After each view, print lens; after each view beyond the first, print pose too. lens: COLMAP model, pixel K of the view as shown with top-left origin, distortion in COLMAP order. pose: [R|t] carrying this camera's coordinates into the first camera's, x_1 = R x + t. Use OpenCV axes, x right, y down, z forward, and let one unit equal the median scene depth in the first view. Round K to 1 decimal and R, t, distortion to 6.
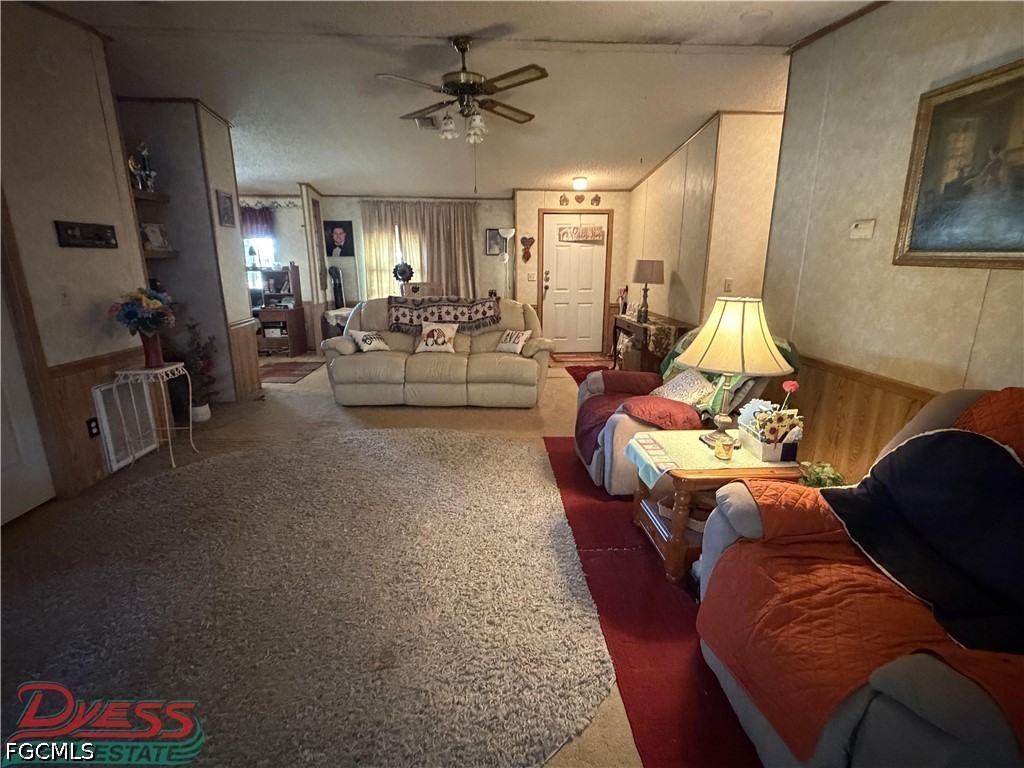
lens RADIAL K [[482.2, 0, 514.1], [0, 482.2, 376.8], [0, 0, 1]] dist [0.003189, 0.000164]
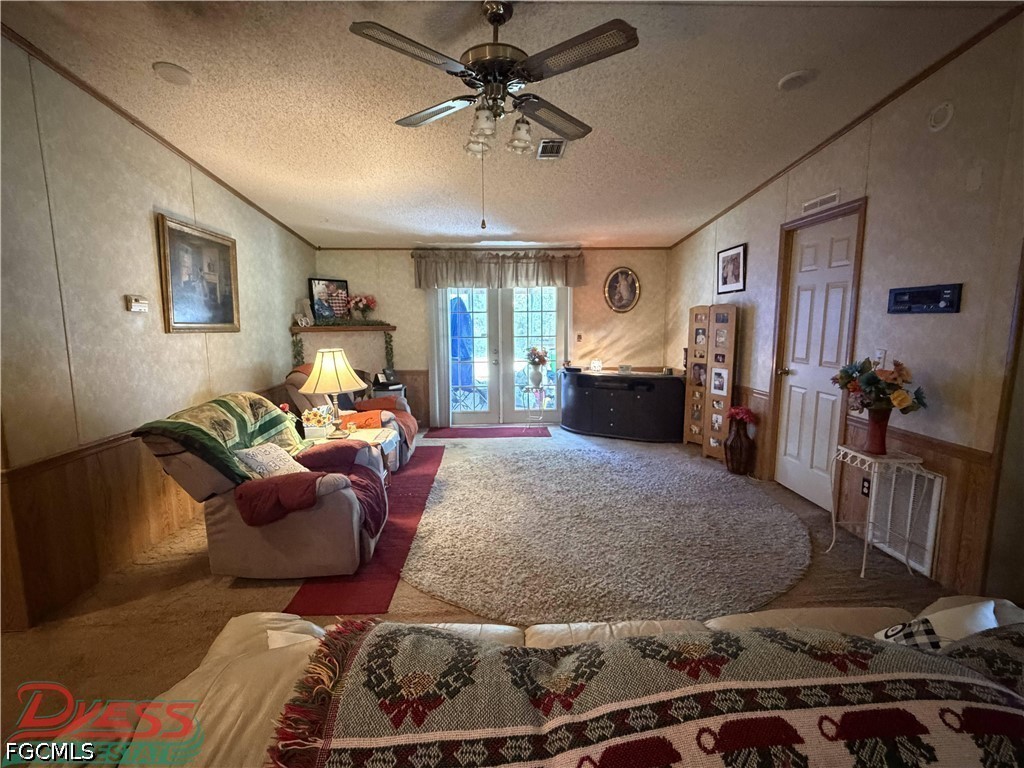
lens RADIAL K [[482.2, 0, 513.8], [0, 482.2, 388.0], [0, 0, 1]] dist [0.003189, 0.000164]
pose [[-0.999786, 0.008588, -0.018841, -0.118588], [0.000924, 0.927534, 0.373738, -0.506348], [0.020686, 0.373641, -0.927343, 1.992658]]
